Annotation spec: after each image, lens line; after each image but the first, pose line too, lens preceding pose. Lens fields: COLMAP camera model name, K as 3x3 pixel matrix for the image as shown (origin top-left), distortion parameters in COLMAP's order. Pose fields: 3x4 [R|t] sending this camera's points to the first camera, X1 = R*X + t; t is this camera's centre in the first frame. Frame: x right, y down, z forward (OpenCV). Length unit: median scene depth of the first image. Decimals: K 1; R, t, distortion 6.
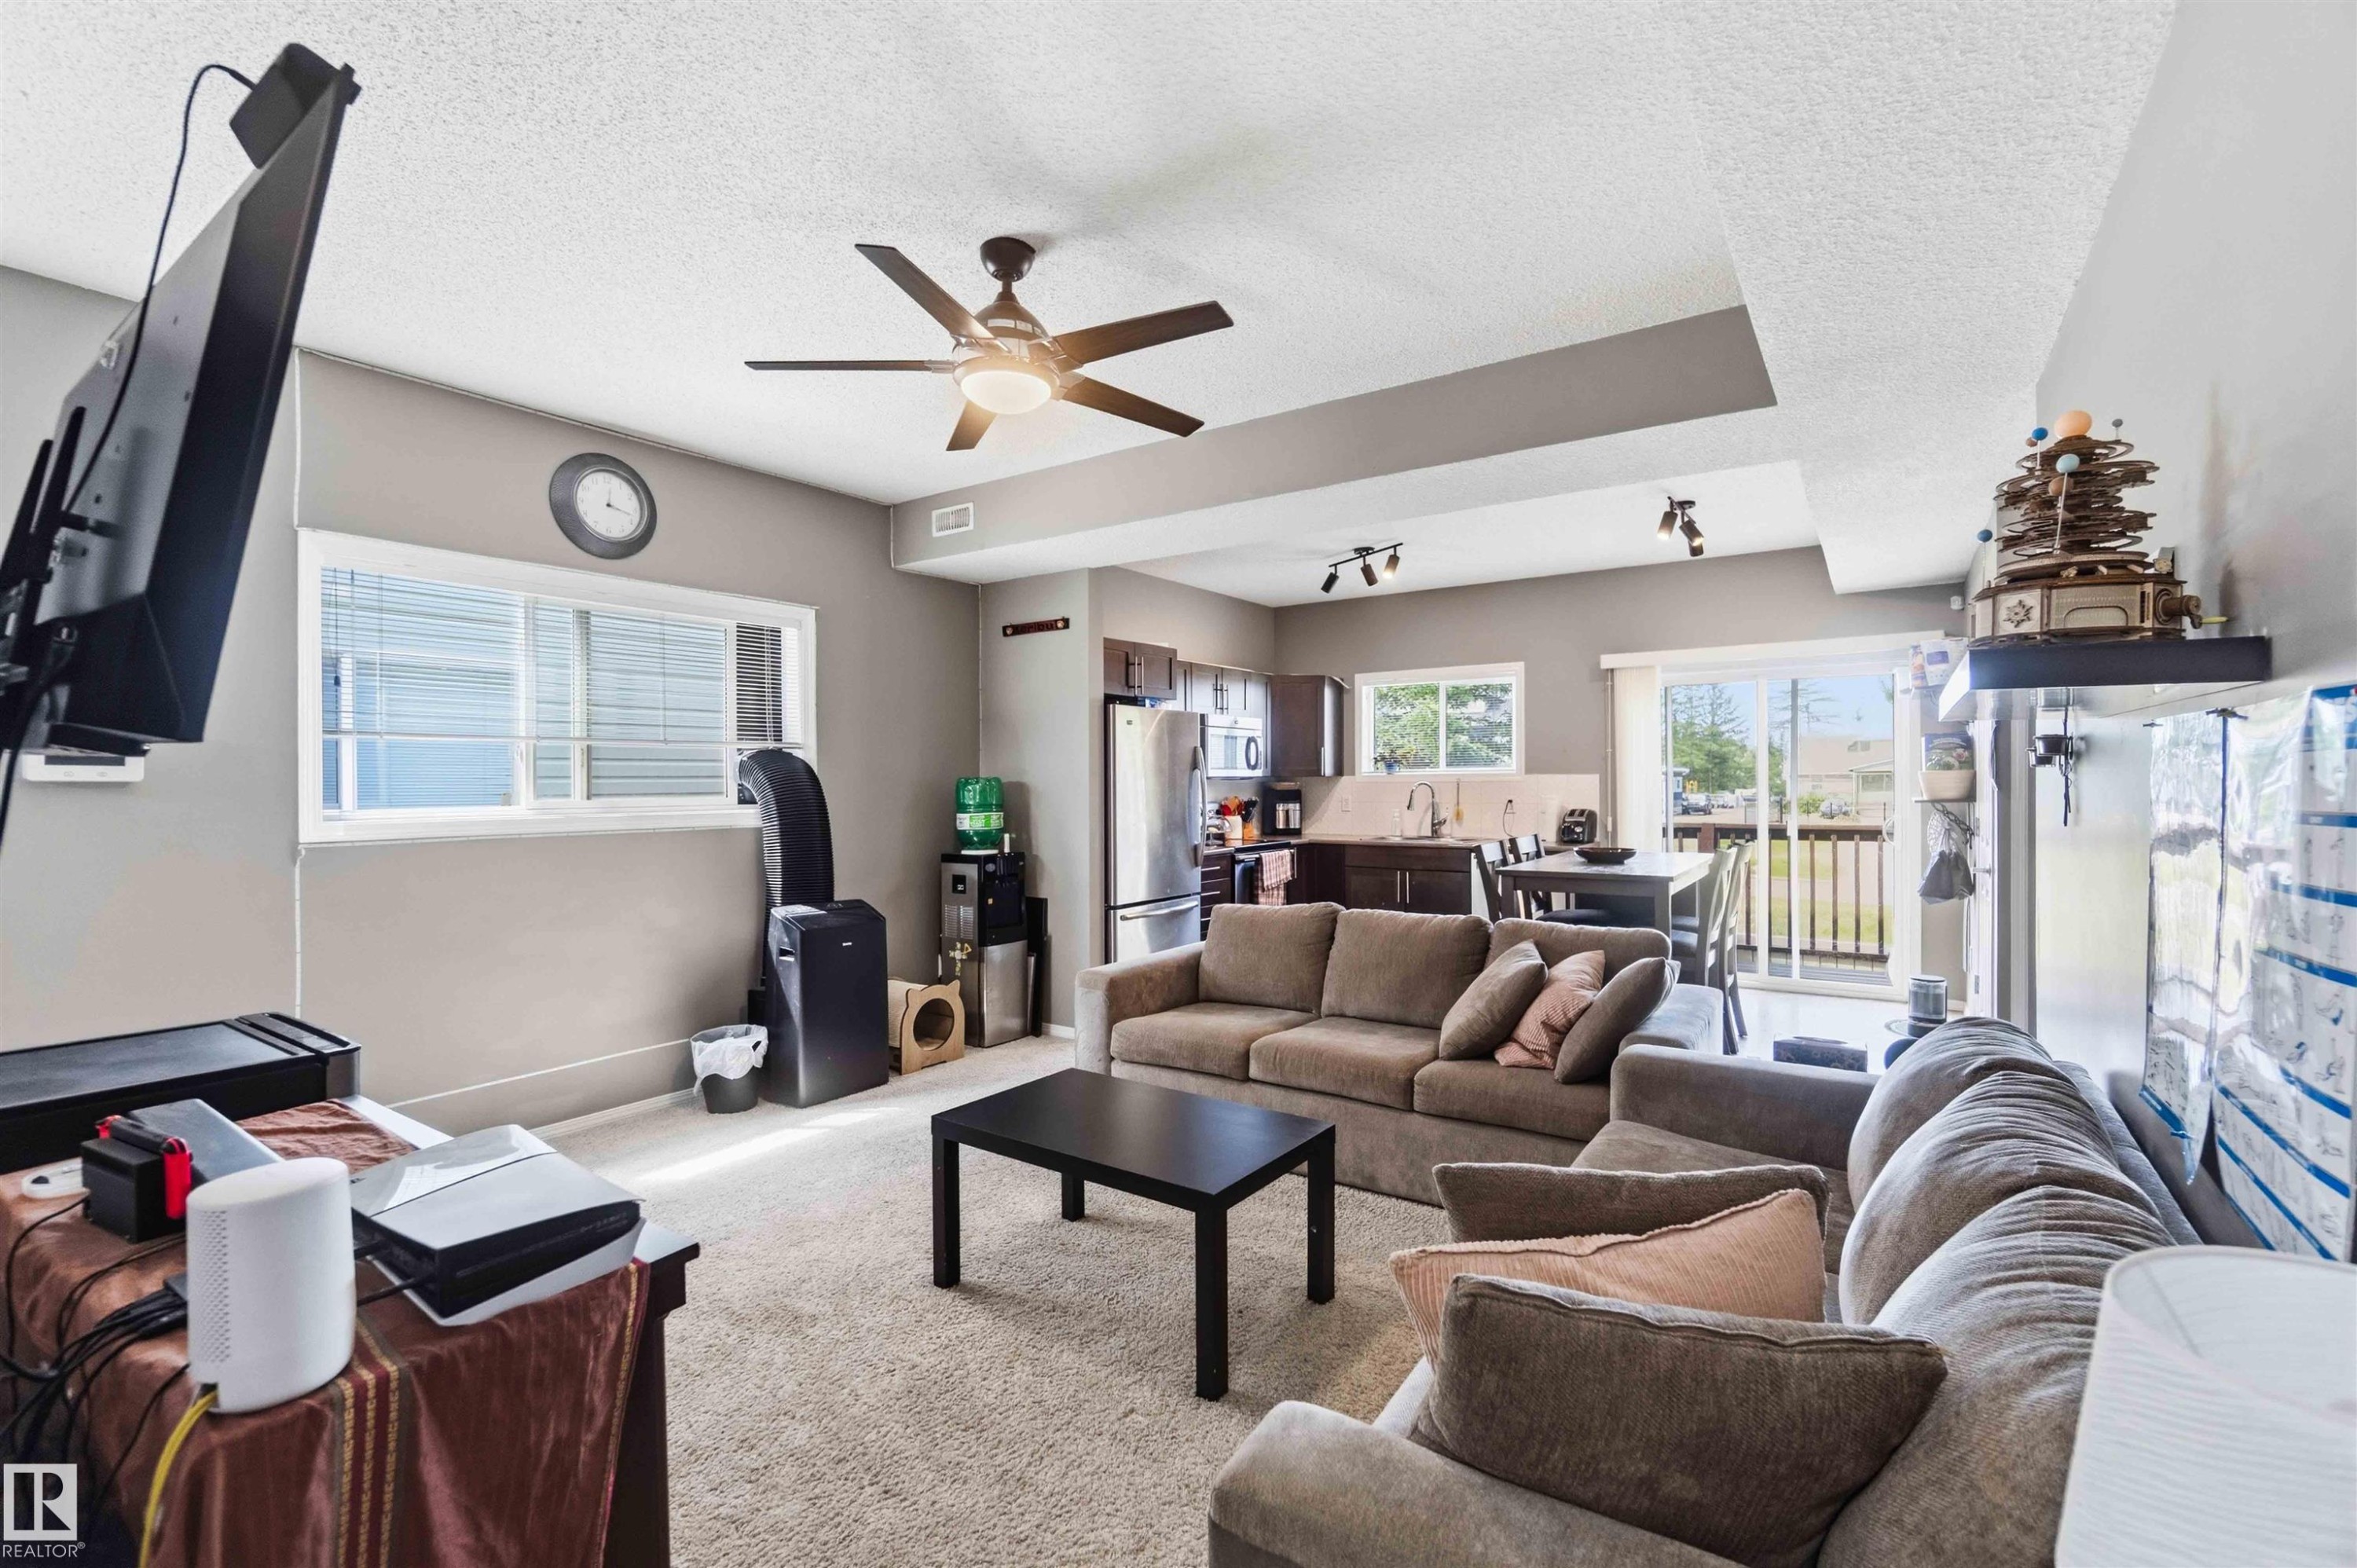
lens RADIAL K [[1025.1, 0, 1168.8], [0, 1025.1, 795.9], [0, 0, 1]] dist [-0.001794, 0.000798]
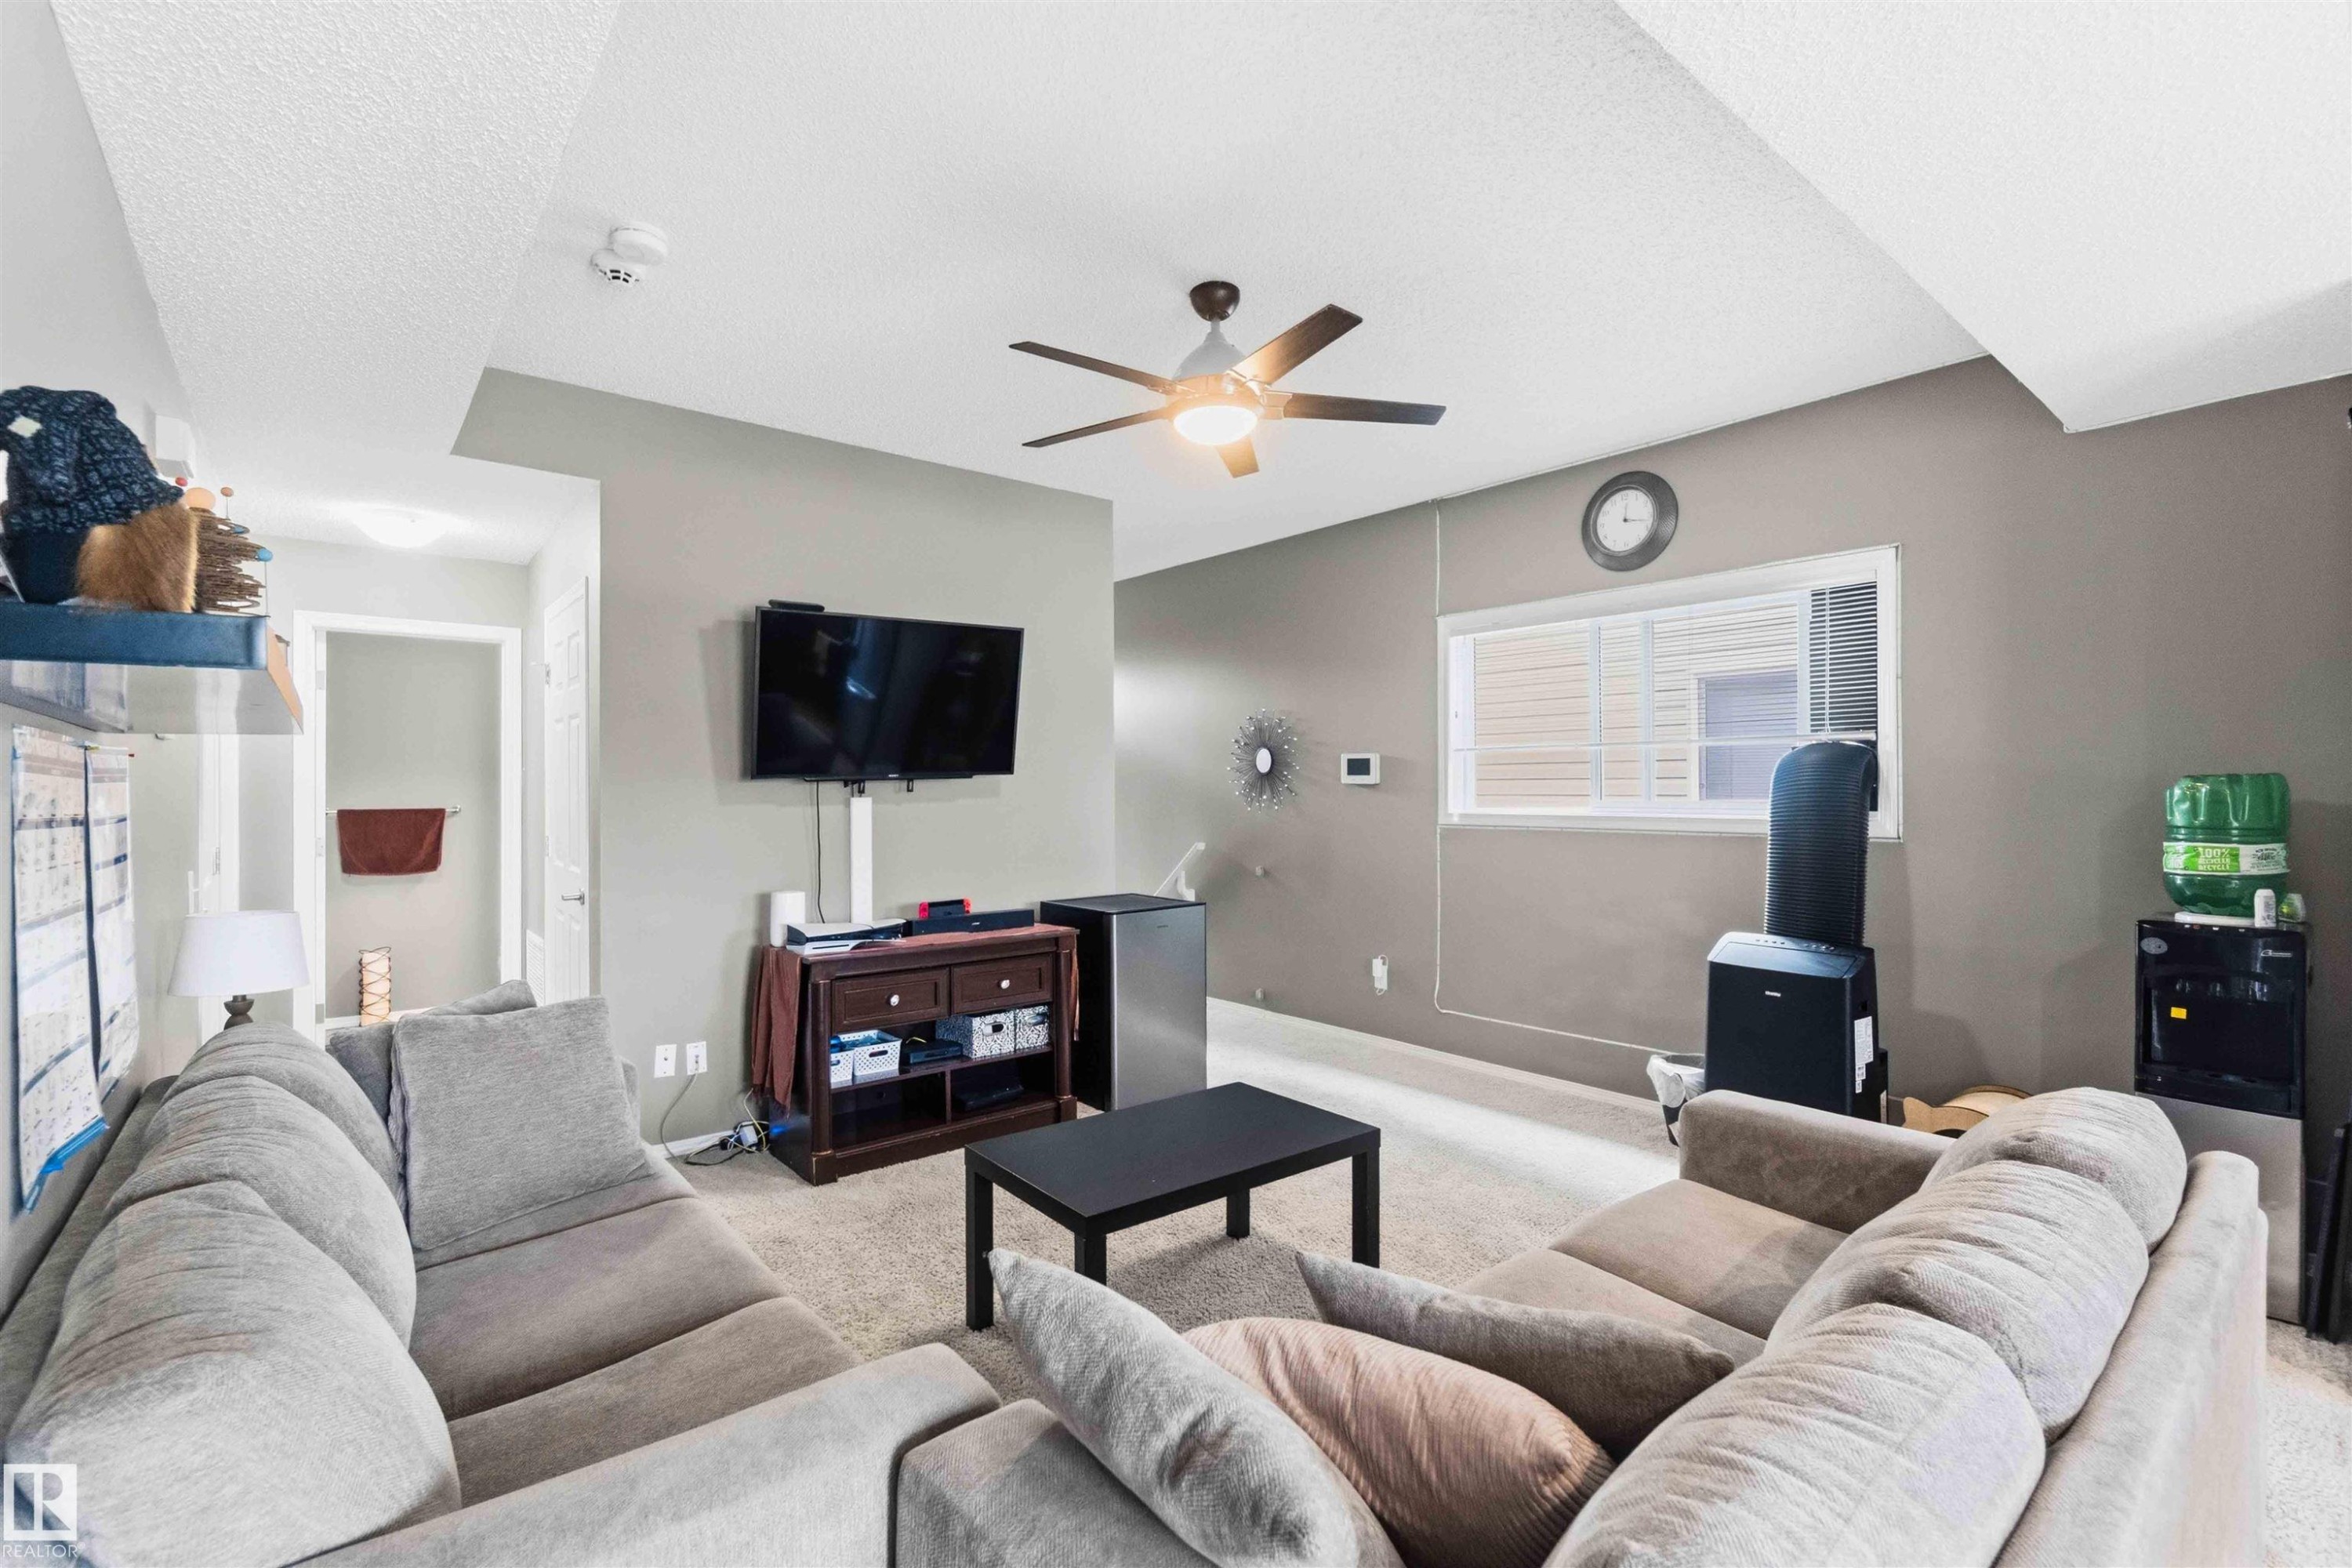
lens RADIAL K [[1023.0, 0, 1172.2], [0, 1023.0, 789.6], [0, 0, 1]] dist [-0.001794, 0.000798]
pose [[-0.266708, 0.006430, -0.963756, 0.352112], [-0.011673, 0.999883, 0.009902, -0.007332], [0.963707, 0.013891, -0.266602, 0.490685]]
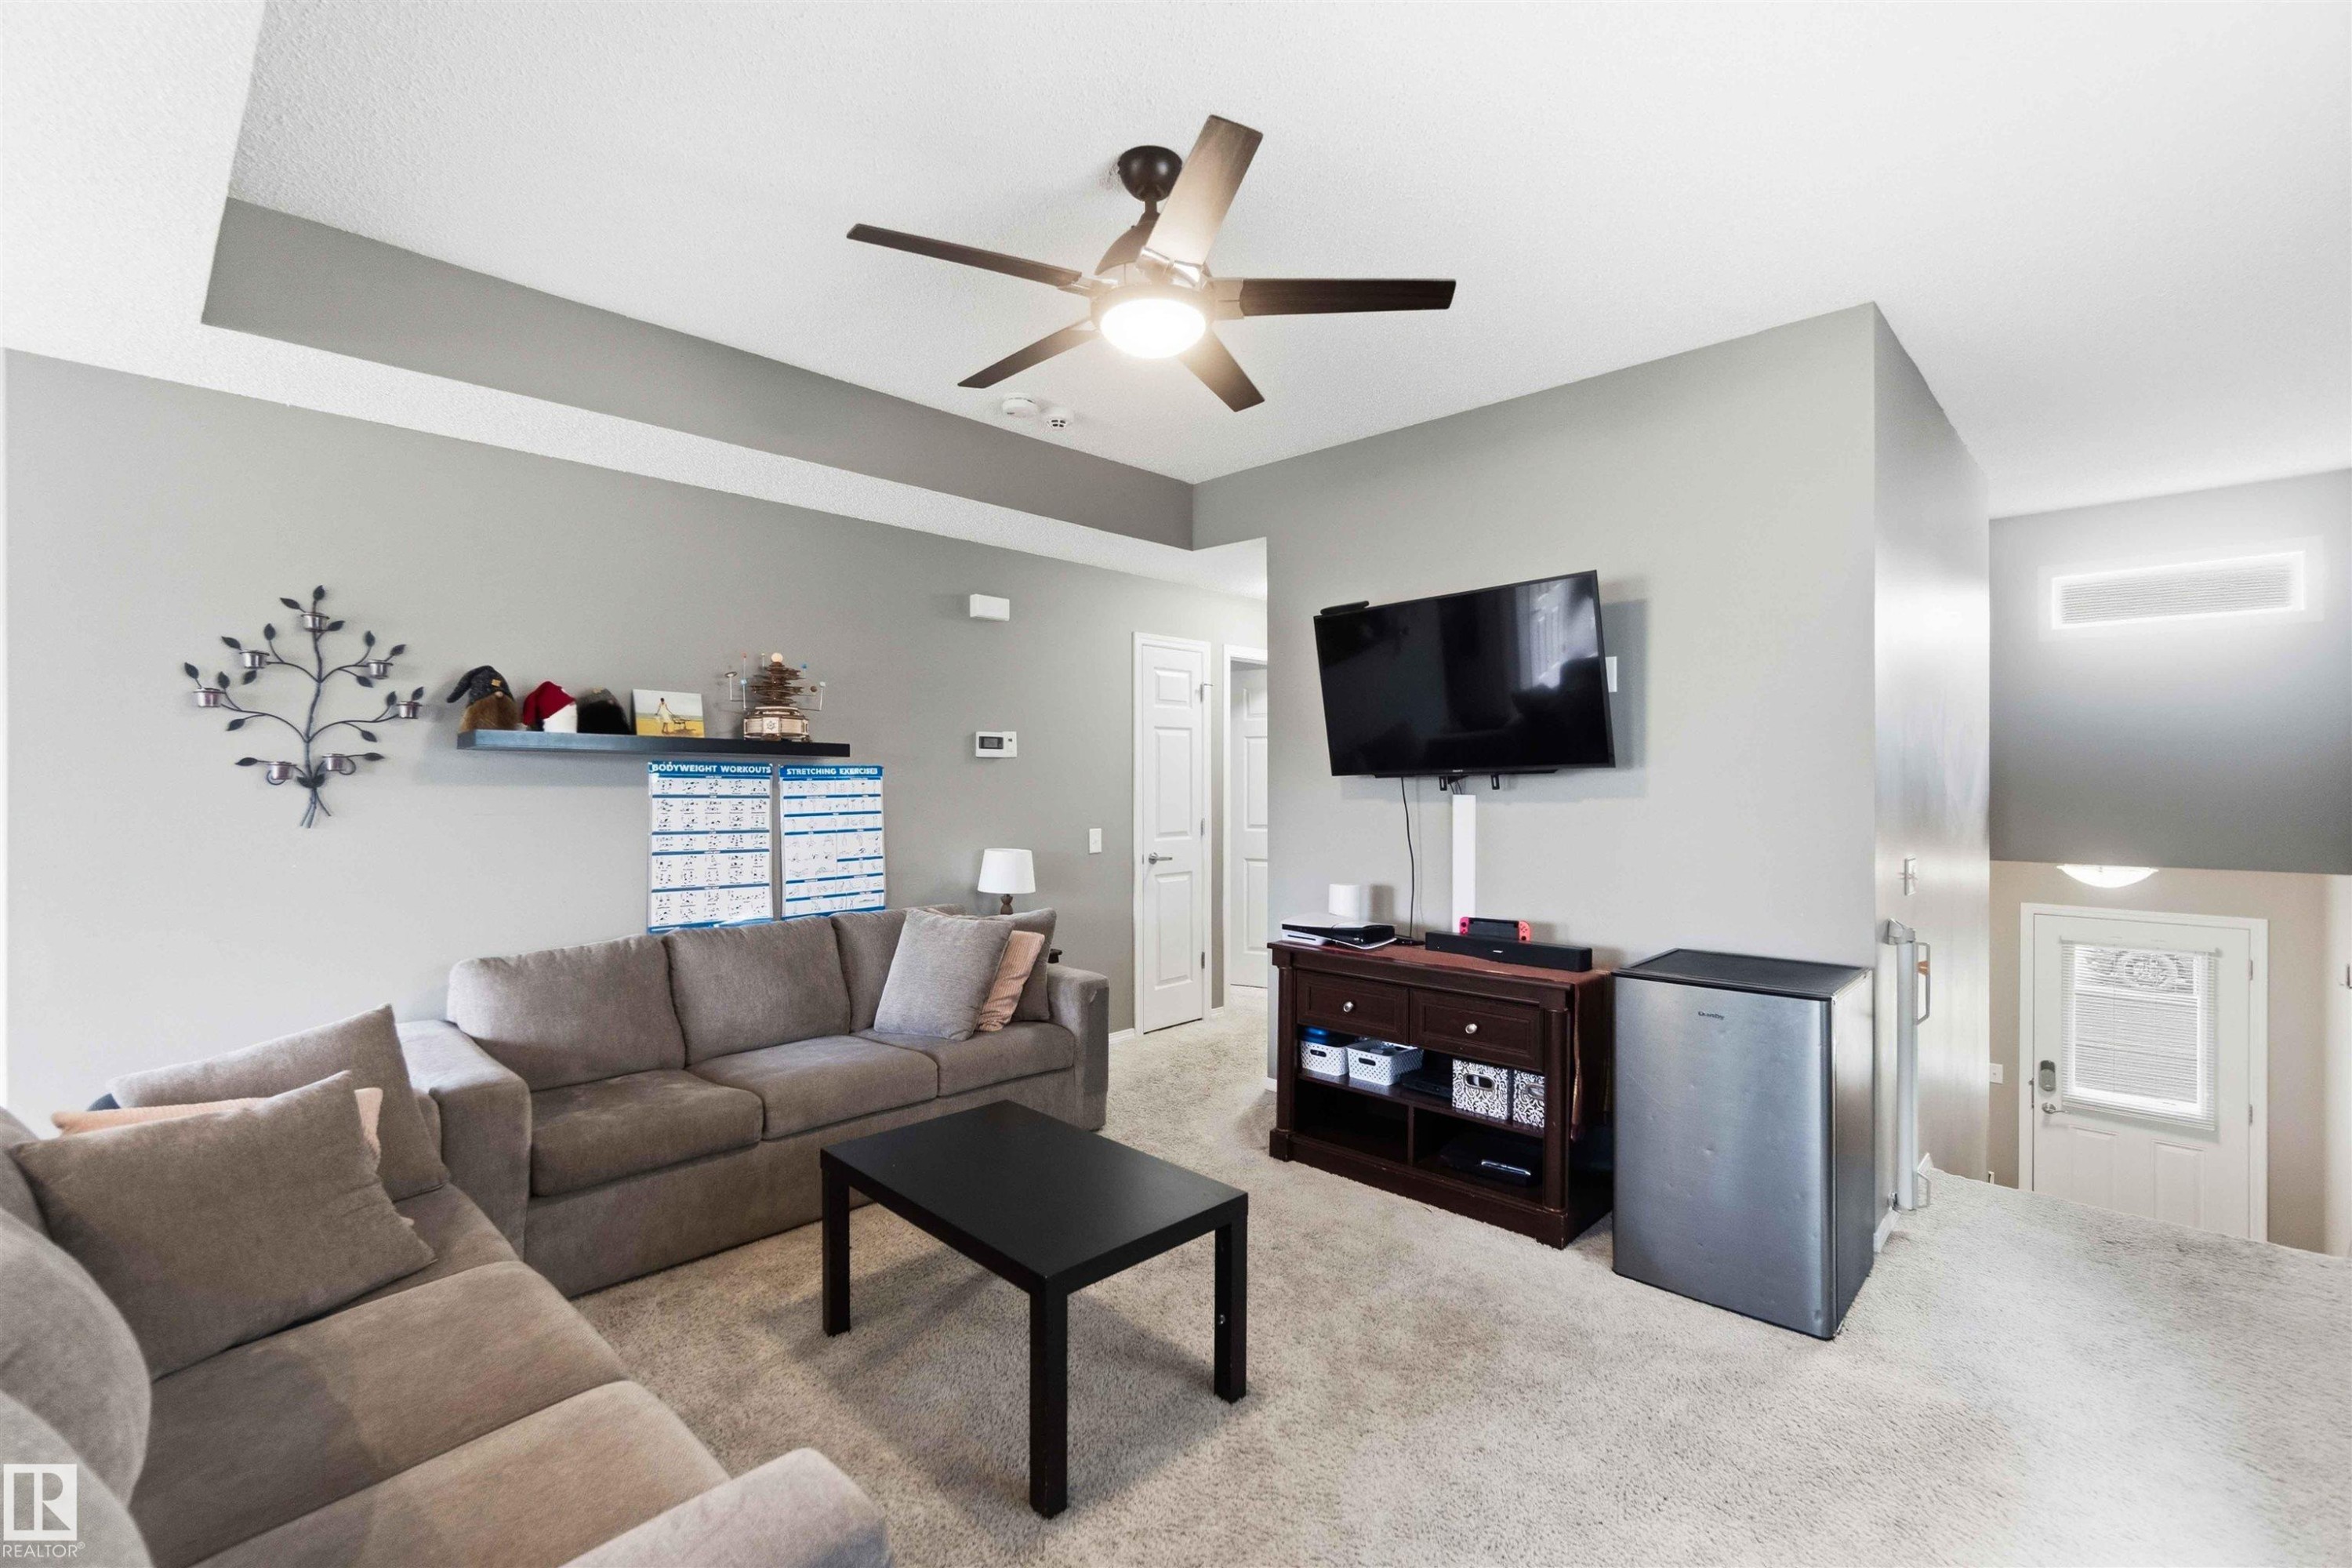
lens RADIAL K [[1023.0, 0, 1173.8], [0, 1023.0, 783.8], [0, 0, 1]] dist [-0.001794, 0.000798]
pose [[-0.987582, 0.003079, 0.157072, -0.118431], [0.006170, 0.999797, 0.019199, -0.012303], [-0.156981, 0.019930, -0.987400, 0.727959]]
